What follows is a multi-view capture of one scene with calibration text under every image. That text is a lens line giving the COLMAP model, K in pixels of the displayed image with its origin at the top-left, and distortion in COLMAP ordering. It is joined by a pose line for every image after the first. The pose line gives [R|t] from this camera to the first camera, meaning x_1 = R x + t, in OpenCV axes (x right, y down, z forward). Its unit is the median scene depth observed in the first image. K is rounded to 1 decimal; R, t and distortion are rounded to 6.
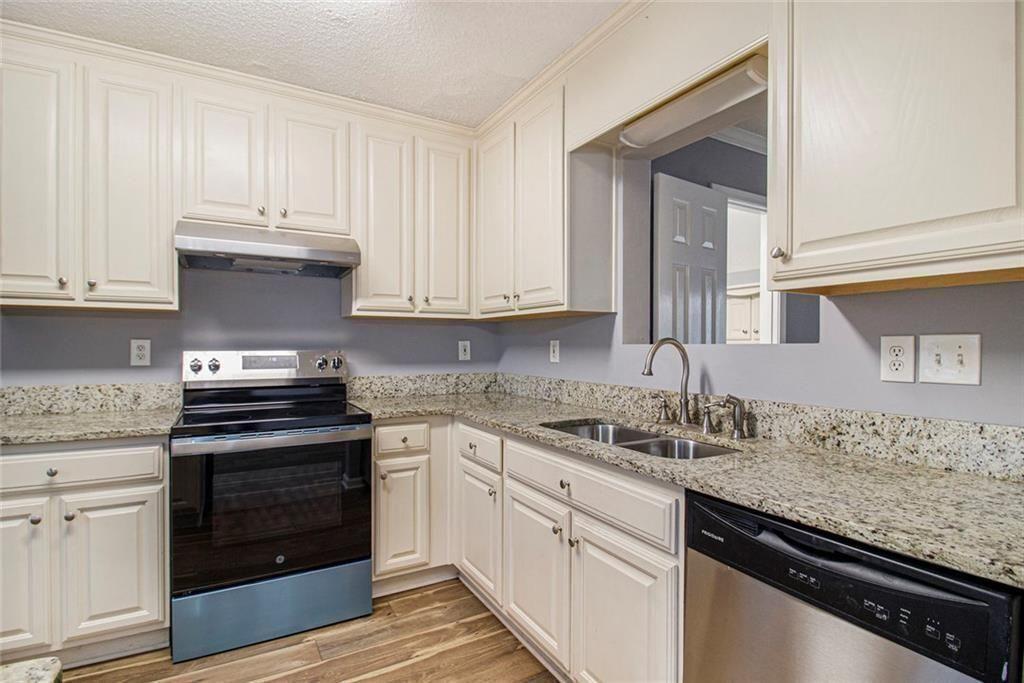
lens RADIAL K [[493.0, 0, 508.8], [0, 493.0, 348.0], [0, 0, 1]] dist [-0.012861, -0.000611]
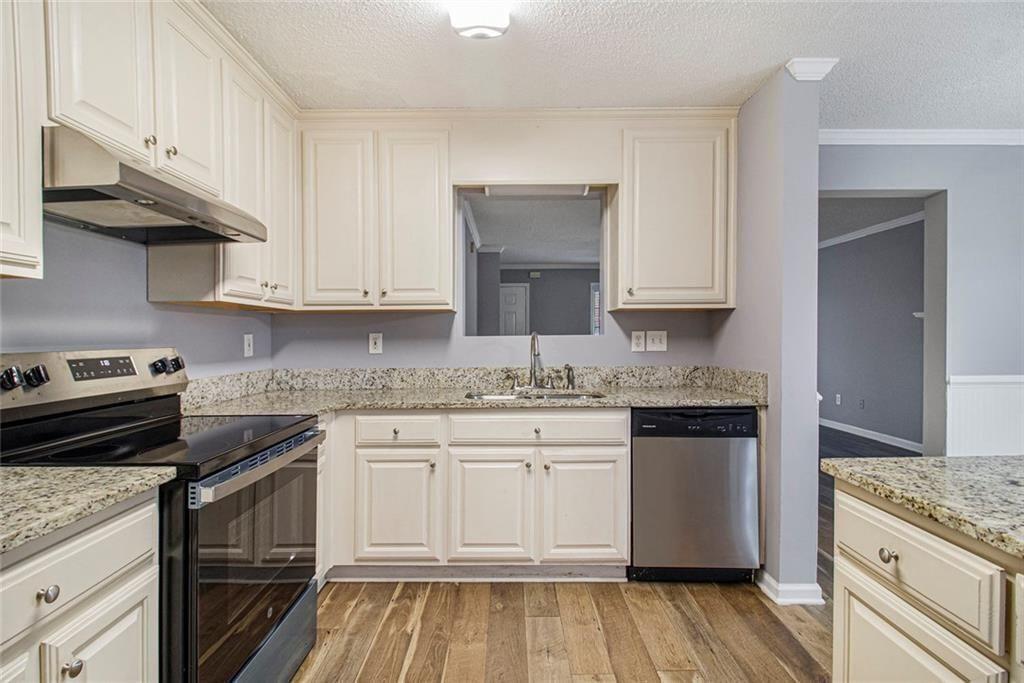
lens RADIAL K [[493.0, 0, 510.2], [0, 493.0, 338.2], [0, 0, 1]] dist [-0.012861, -0.000611]
pose [[0.484644, -0.008878, 0.874666, -0.866335], [0.014931, 0.999887, 0.001876, -0.002938], [-0.874584, 0.012150, 0.484722, 0.251646]]
